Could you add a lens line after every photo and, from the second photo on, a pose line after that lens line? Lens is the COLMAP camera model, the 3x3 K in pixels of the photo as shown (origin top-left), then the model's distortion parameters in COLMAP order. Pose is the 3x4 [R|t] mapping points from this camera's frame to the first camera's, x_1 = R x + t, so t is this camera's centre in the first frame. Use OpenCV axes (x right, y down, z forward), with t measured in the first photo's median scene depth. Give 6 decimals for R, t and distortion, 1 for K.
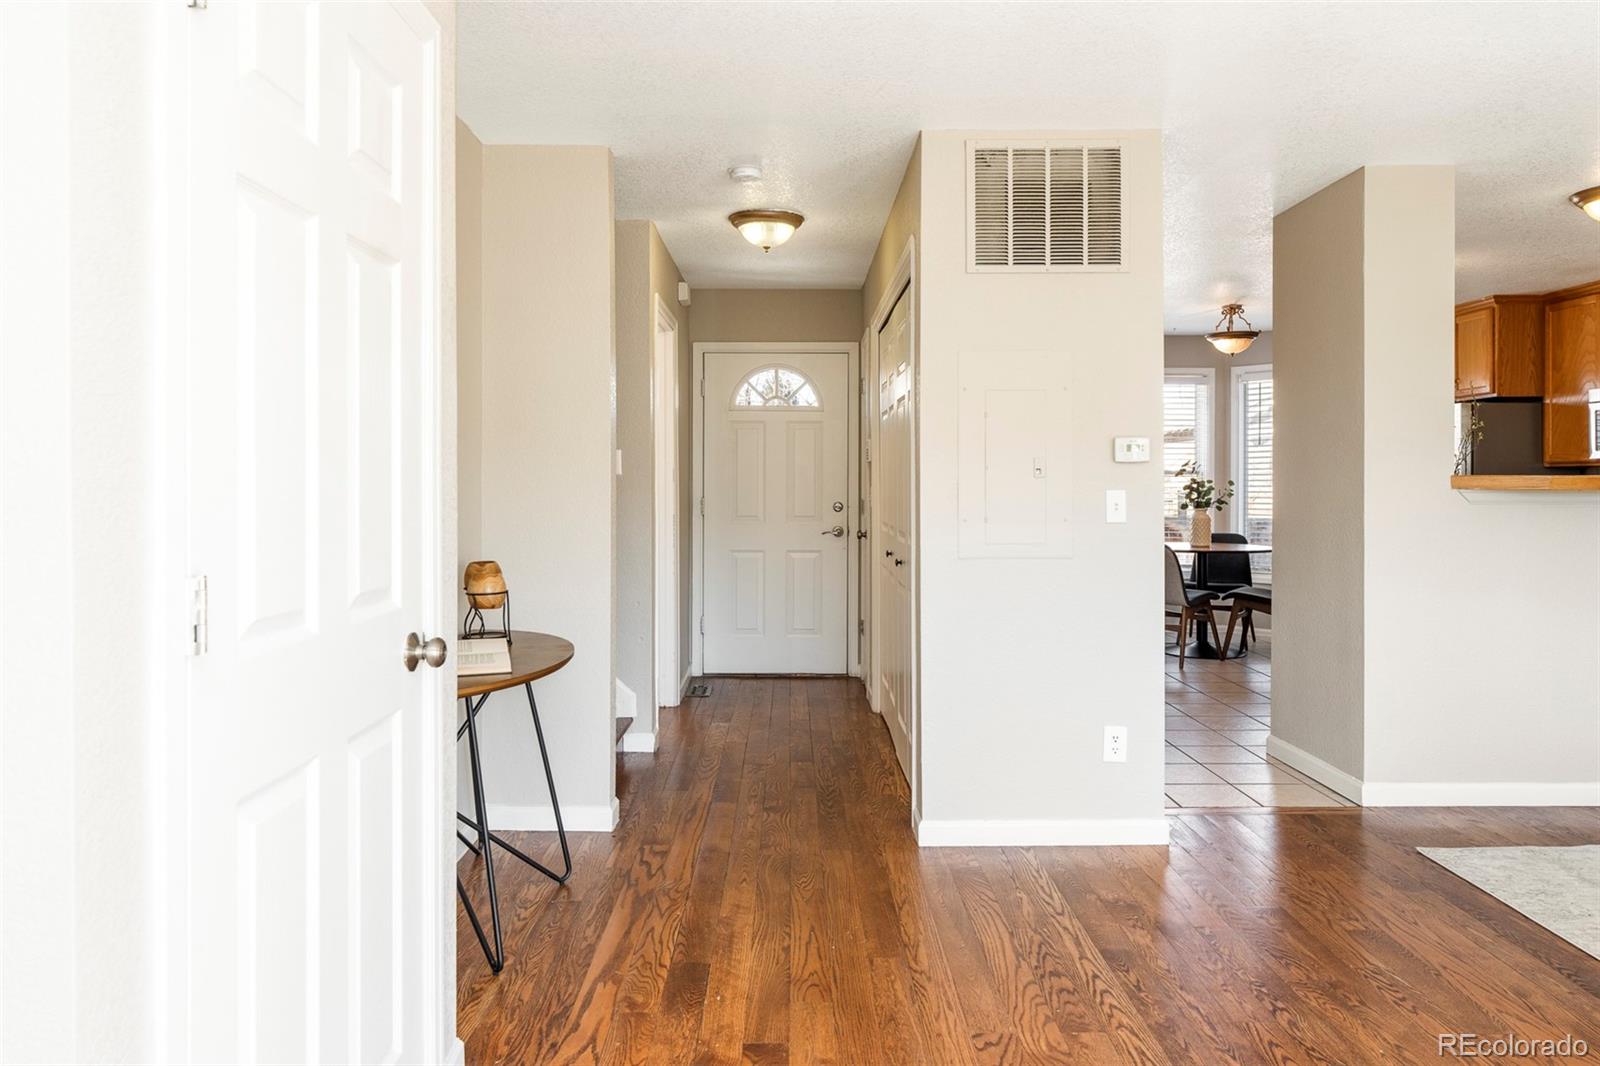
lens RADIAL K [[1025.5, 0, 817.4], [0, 1025.5, 482.6], [0, 0, 1]] dist [-0.000555, -0.000400]
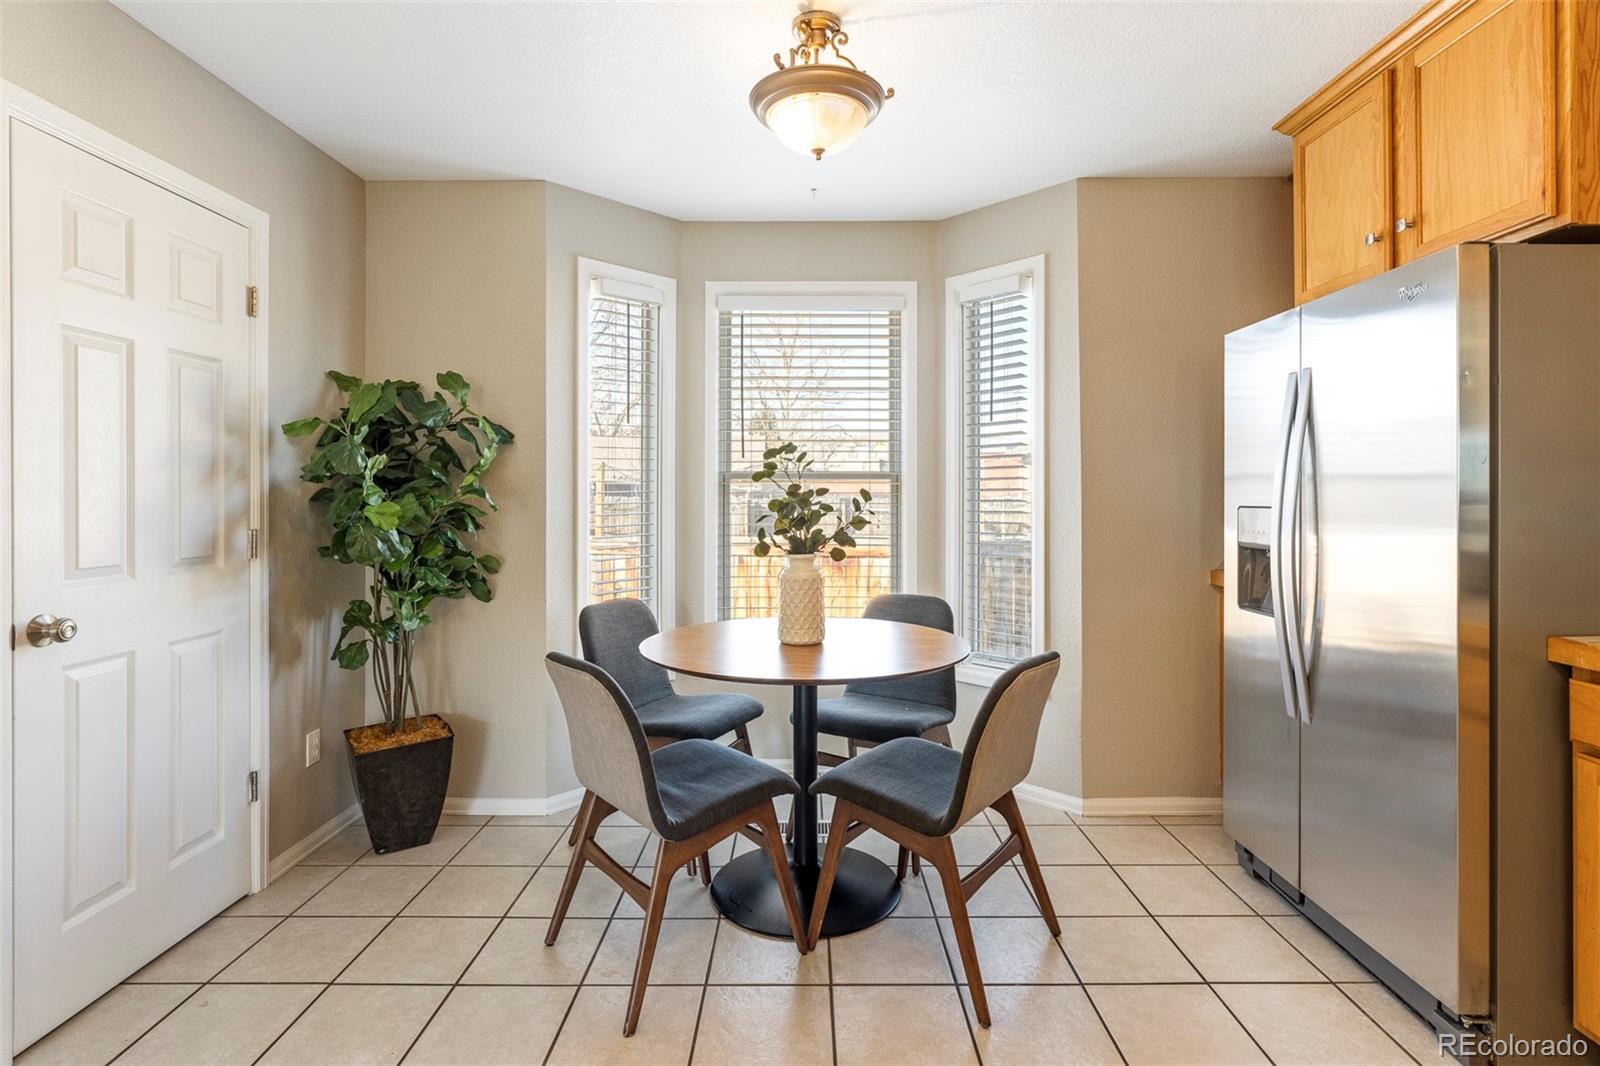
lens RADIAL K [[778.5, 0, 804.8], [0, 778.5, 497.2], [0, 0, 1]] dist [-0.009640, 0.004112]
pose [[0.999952, -0.003169, -0.009320, 0.423631], [0.003190, 0.999992, 0.002303, 0.000535], [0.009312, -0.002333, 0.999954, 0.753313]]
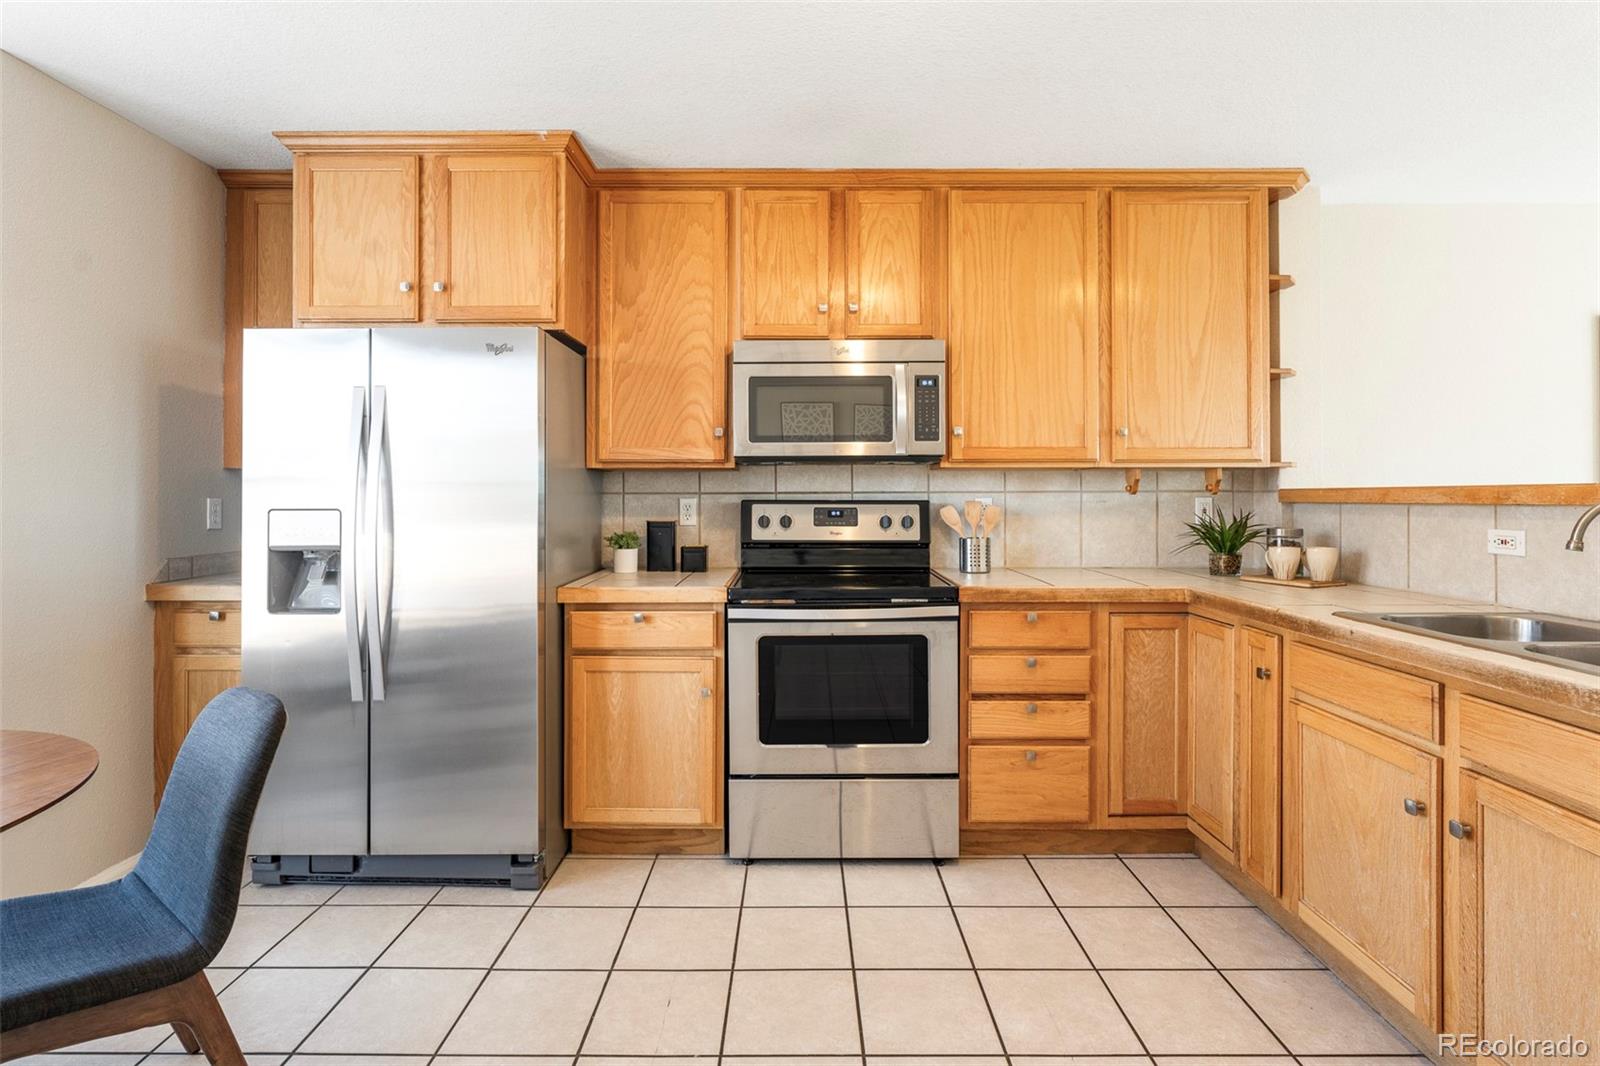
lens RADIAL K [[778.5, 0, 804.5], [0, 778.5, 493.1], [0, 0, 1]] dist [-0.009640, 0.004112]
pose [[0.015660, 0.005661, 0.999861, 0.270363], [0.001488, 0.999983, -0.005685, 0.001205], [-0.999876, 0.001577, 0.015651, 0.870502]]
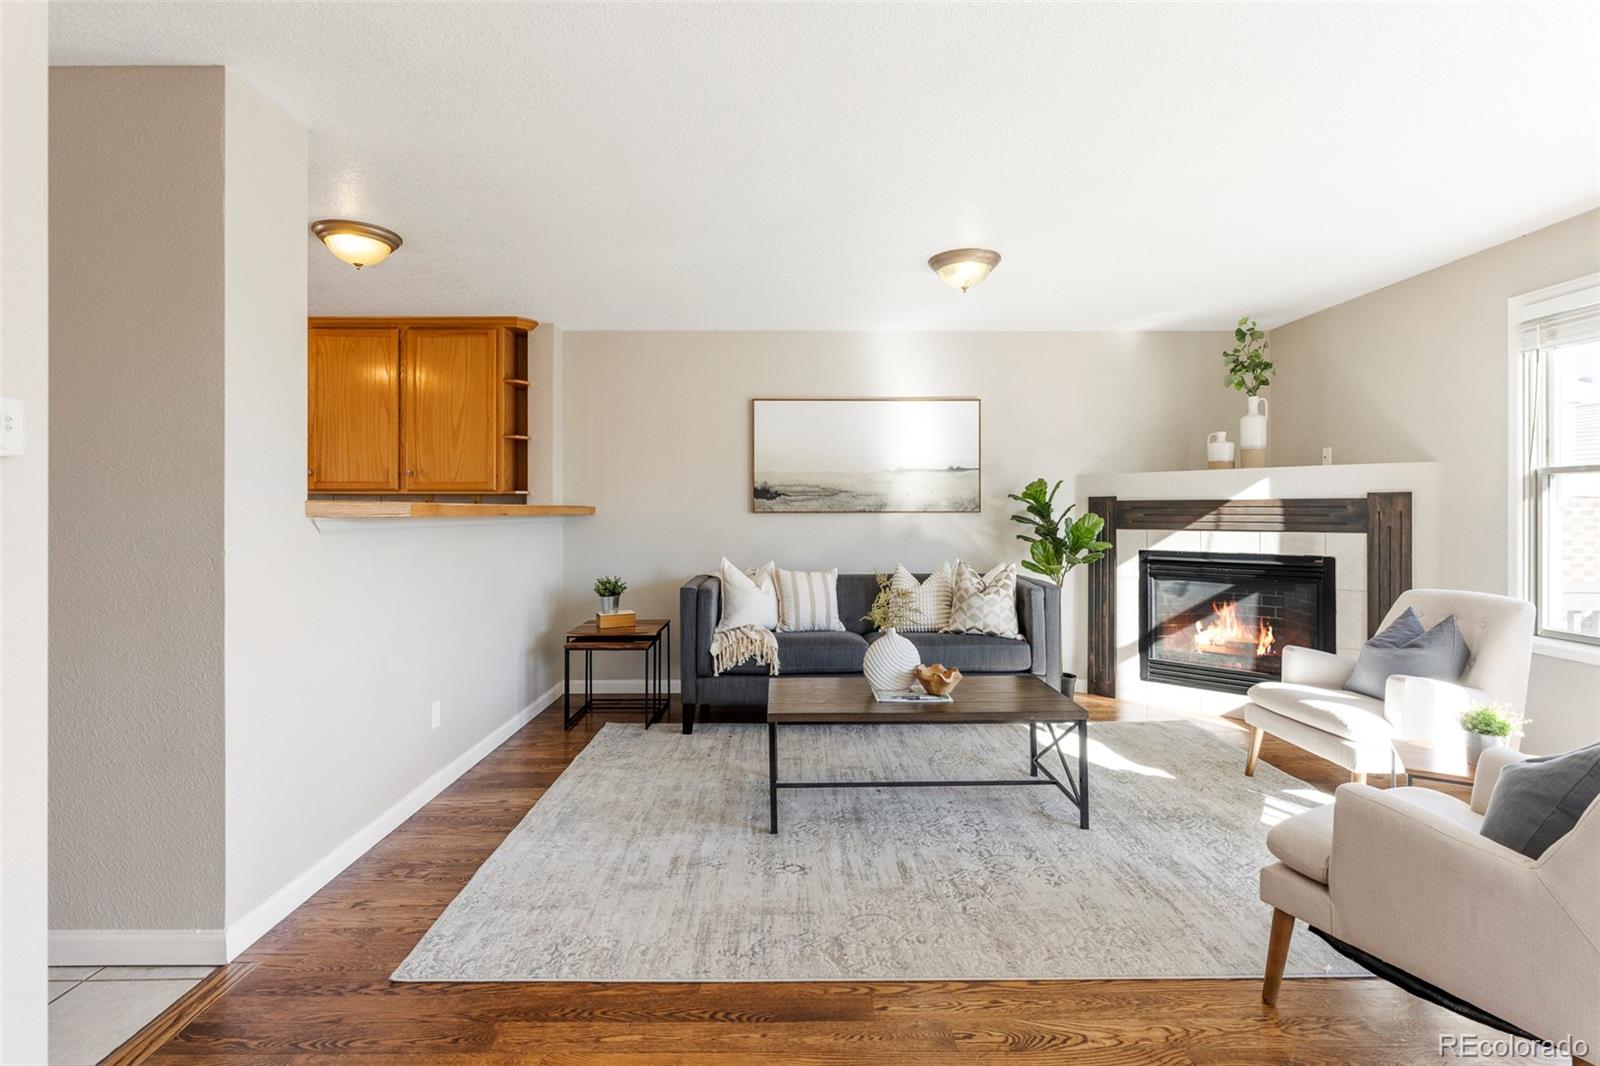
lens RADIAL K [[754.5, 0, 786.2], [0, 754.5, 510.0], [0, 0, 1]] dist [-0.004580, 0.002016]
pose [[0.013577, 0.000571, 0.999908, 0.007817], [0.000120, 1.000000, -0.000573, 0.000219], [-0.999908, 0.000128, 0.013577, 0.347207]]
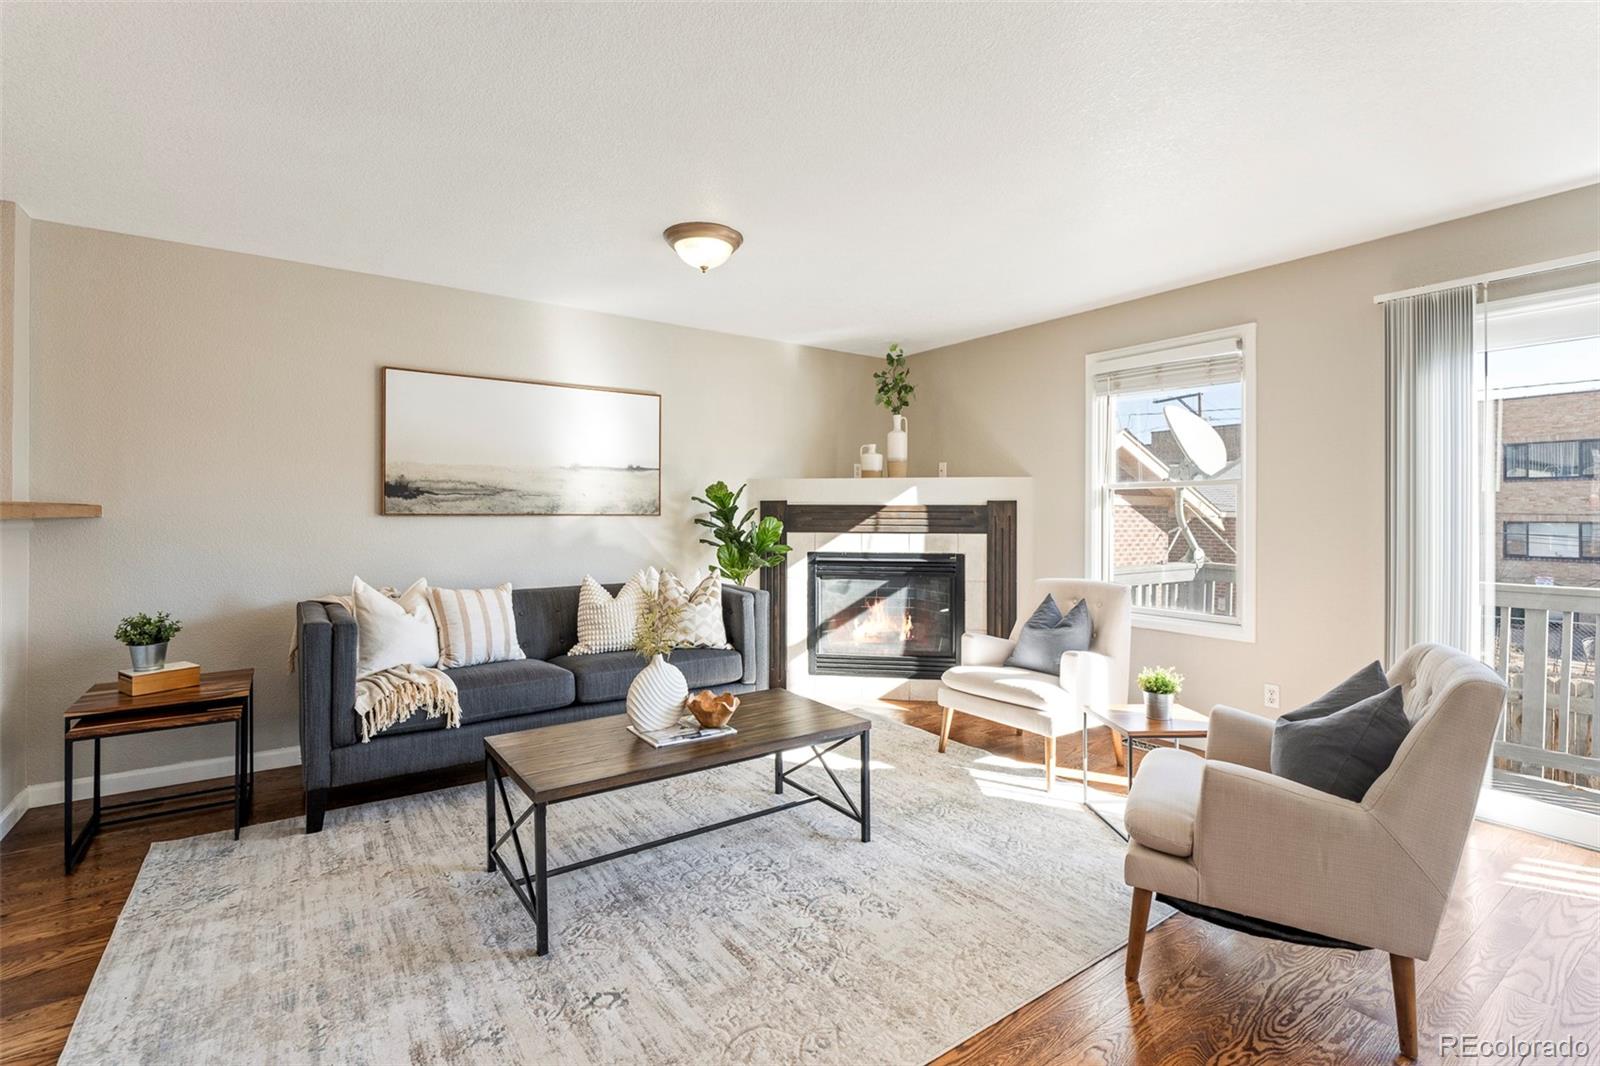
lens RADIAL K [[733.5, 0, 794.6], [0, 733.5, 513.4], [0, 0, 1]] dist [-0.009238, 0.004241]
pose [[-0.560131, -0.001691, 0.828402, 0.121773], [-0.004862, 0.999987, -0.001246, 0.000211], [-0.828390, -0.004726, -0.560132, 0.441059]]
